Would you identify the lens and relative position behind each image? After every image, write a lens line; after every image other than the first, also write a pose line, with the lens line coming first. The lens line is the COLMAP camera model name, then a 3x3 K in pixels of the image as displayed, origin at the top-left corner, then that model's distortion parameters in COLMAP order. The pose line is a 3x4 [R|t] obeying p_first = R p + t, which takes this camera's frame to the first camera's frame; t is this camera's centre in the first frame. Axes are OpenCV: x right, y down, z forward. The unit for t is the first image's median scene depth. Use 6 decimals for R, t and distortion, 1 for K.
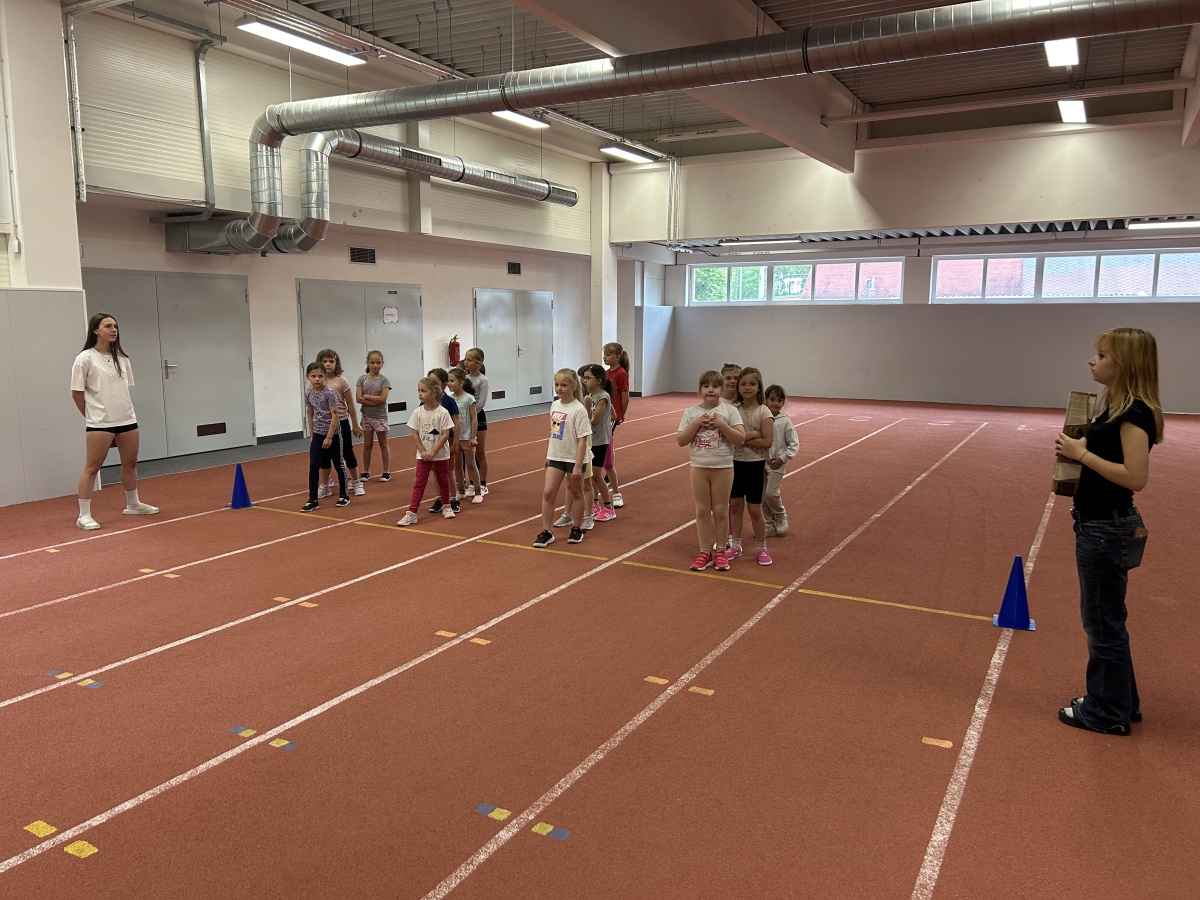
lens RADIAL K [[904.3, 0, 598.5], [0, 904.3, 453.9], [0, 0, 1]] dist [0.046716, -0.046427]
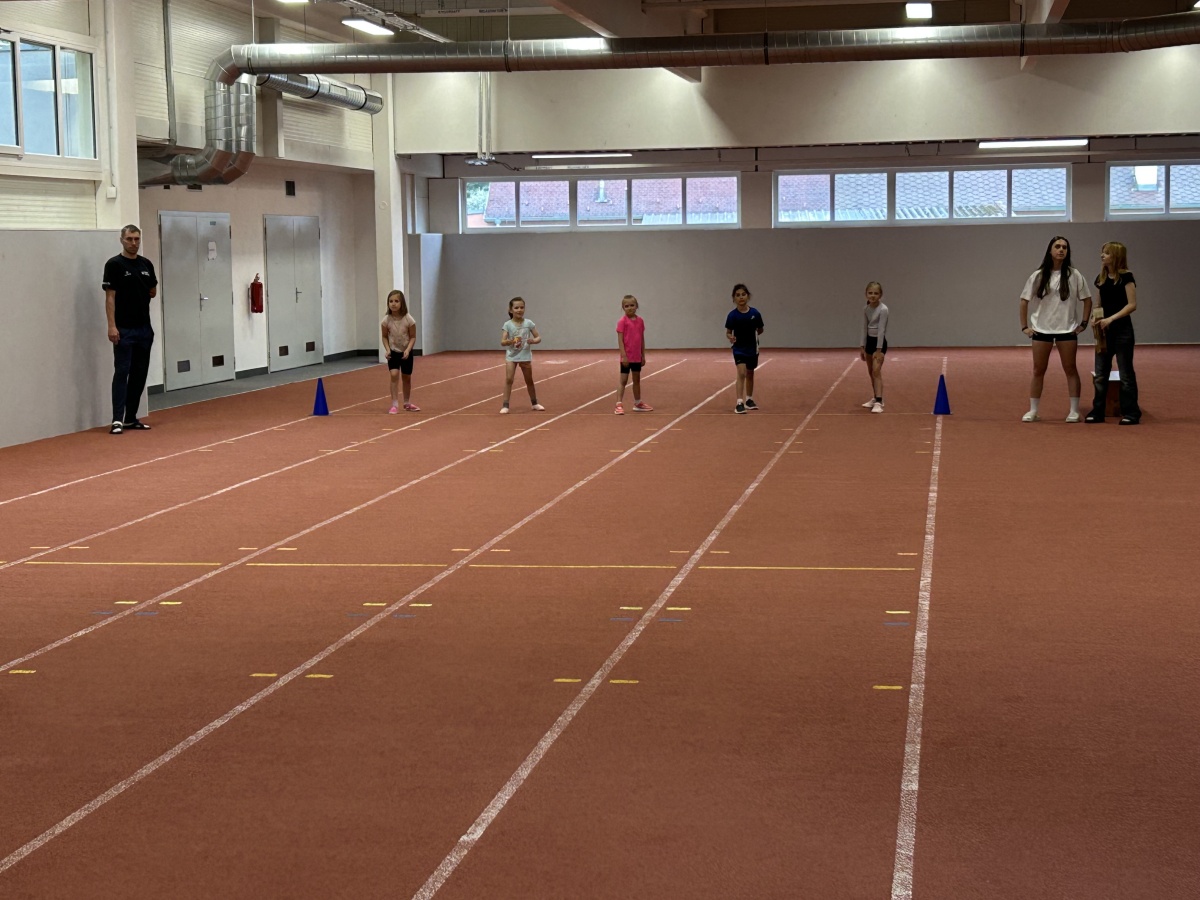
lens RADIAL K [[2184.2, 0, 595.4], [0, 2184.2, 457.2], [0, 0, 1]] dist [0.059433, 0.000000]
pose [[0.940551, -0.049039, 0.336093, -0.766151], [0.068155, 0.996645, -0.045312, 0.199764], [-0.332744, 0.065524, 0.940738, -1.312637]]
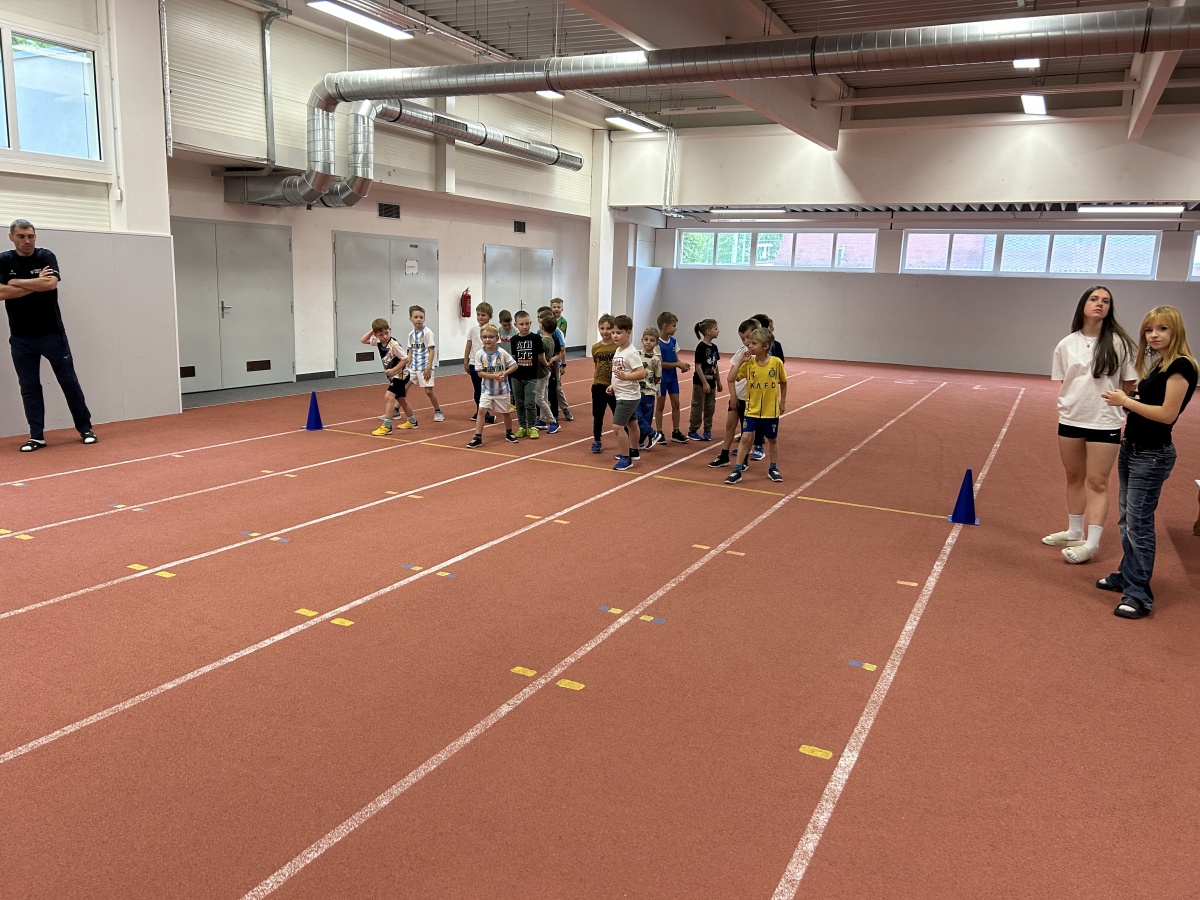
lens RADIAL K [[904.3, 0, 599.0], [0, 904.3, 452.5], [0, 0, 1]] dist [0.046716, -0.046427]
pose [[0.998750, 0.025256, 0.043136, -0.060860], [-0.027029, 0.998792, 0.041041, 0.023478], [-0.042048, -0.042156, 0.998226, -0.134767]]
